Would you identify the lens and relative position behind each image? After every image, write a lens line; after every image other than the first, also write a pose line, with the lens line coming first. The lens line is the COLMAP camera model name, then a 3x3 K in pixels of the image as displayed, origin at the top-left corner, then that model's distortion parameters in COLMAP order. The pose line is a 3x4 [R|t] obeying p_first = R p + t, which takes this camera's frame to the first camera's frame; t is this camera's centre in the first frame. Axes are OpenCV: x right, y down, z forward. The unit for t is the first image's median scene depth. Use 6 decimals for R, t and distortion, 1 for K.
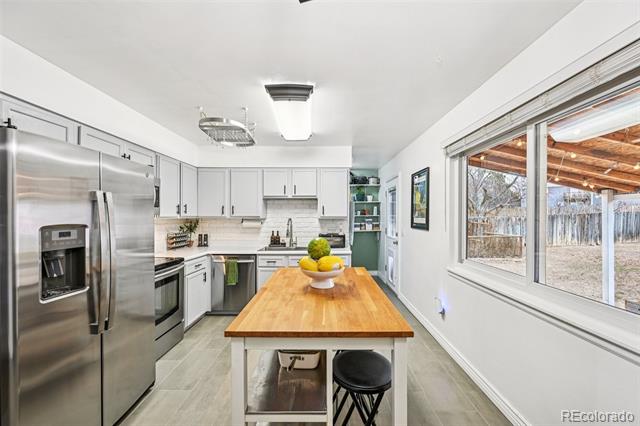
lens RADIAL K [[249.5, 0, 321.5], [0, 249.5, 216.5], [0, 0, 1]] dist [-0.003184, -0.000248]
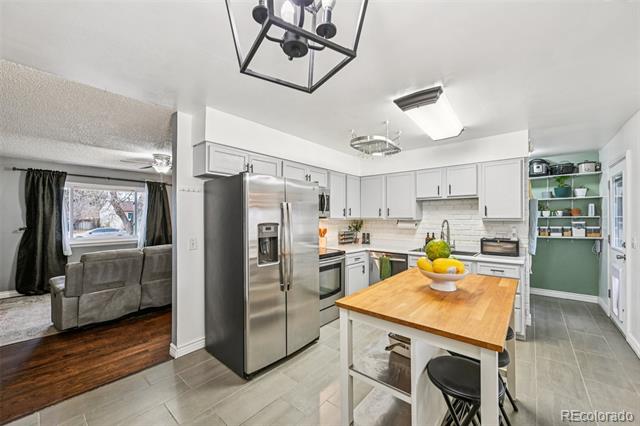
lens RADIAL K [[249.5, 0, 321.9], [0, 249.5, 217.0], [0, 0, 1]] dist [-0.003184, -0.000248]
pose [[0.766576, -0.002693, -0.642148, 0.165414], [0.000895, 0.999995, -0.003126, -0.001525], [0.642153, 0.001821, 0.766574, -0.040328]]
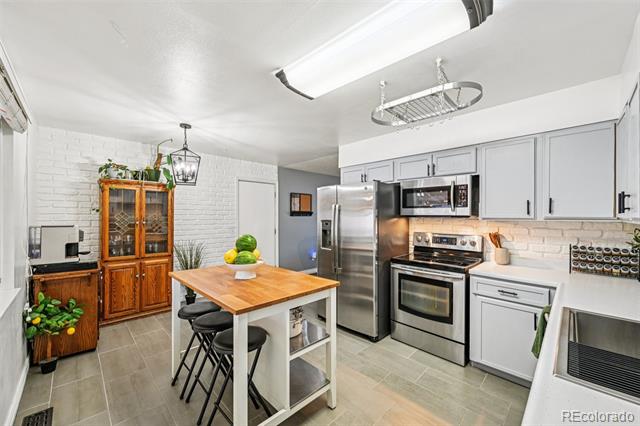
lens RADIAL K [[249.5, 0, 319.0], [0, 249.5, 215.6], [0, 0, 1]] dist [-0.003184, -0.000248]
pose [[-0.708359, -0.005111, -0.705834, 0.352828], [-0.003728, 0.999987, -0.003500, -0.001243], [0.705843, 0.000153, -0.708369, 1.225395]]
